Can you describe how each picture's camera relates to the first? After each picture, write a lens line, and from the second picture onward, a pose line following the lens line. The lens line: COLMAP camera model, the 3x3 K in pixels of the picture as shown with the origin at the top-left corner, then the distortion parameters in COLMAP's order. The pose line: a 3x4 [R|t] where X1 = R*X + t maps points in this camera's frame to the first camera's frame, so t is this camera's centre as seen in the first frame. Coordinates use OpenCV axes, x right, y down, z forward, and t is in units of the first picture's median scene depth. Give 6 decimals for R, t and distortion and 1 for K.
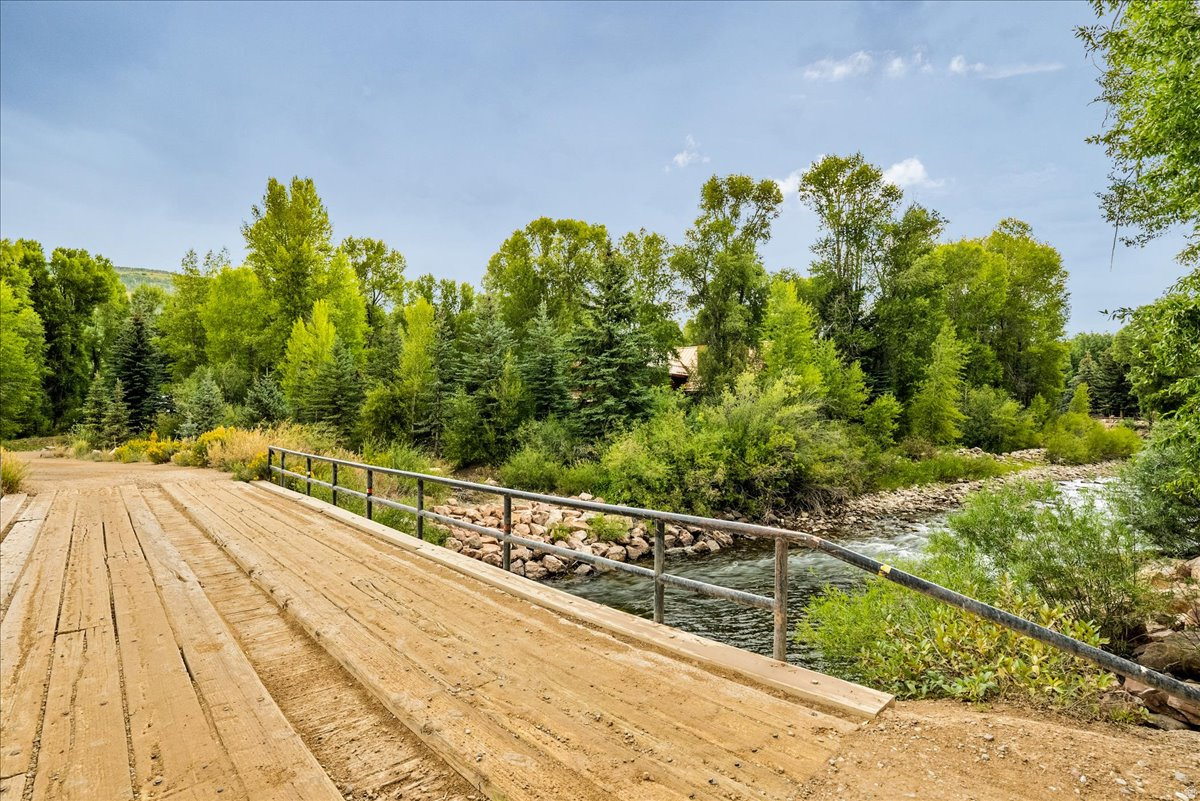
lens RADIAL K [[772.9, 0, 603.4], [0, 772.9, 399.2], [0, 0, 1]] dist [-0.071391, 0.073723]
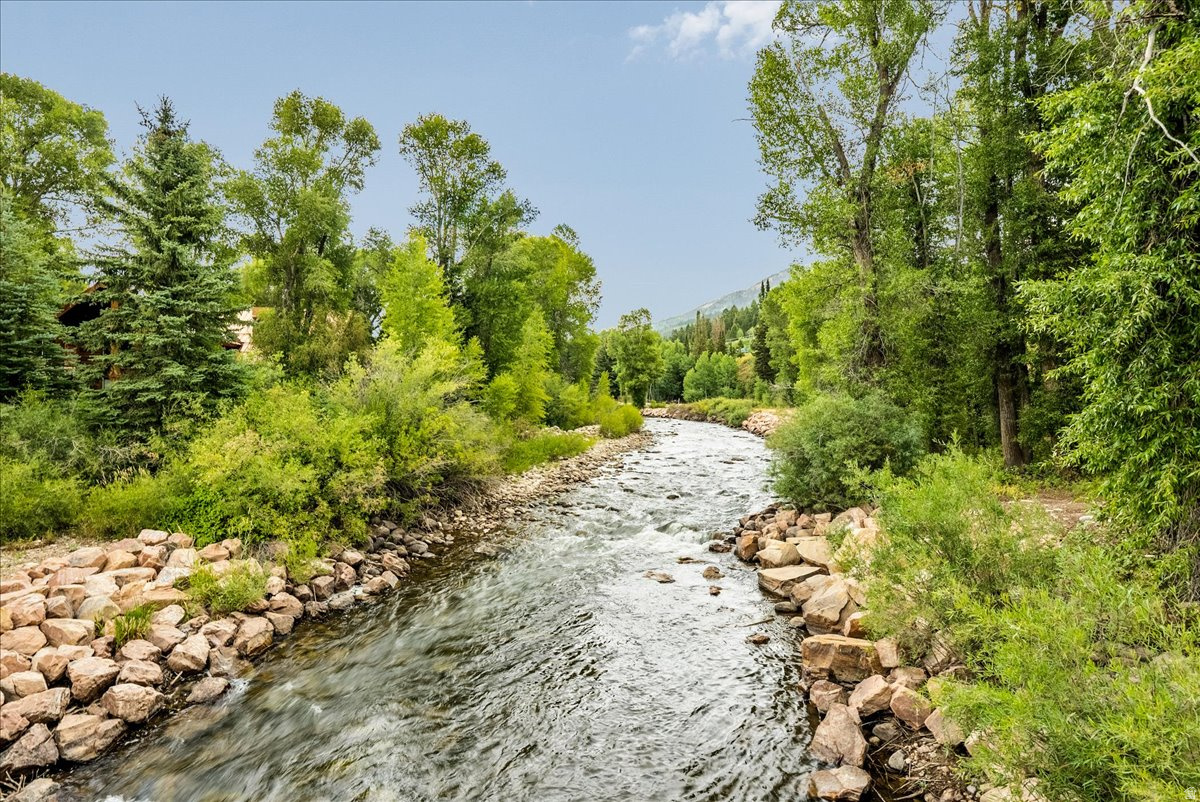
lens RADIAL K [[587.1, 0, 600.0], [0, 587.1, 401.0], [0, 0, 1]] dist [-0.069033, 0.030250]
pose [[0.654521, -0.002588, 0.756040, -0.106488], [-0.010103, 0.999875, 0.012169, 0.017513], [-0.755977, -0.015603, 0.654413, 0.427281]]
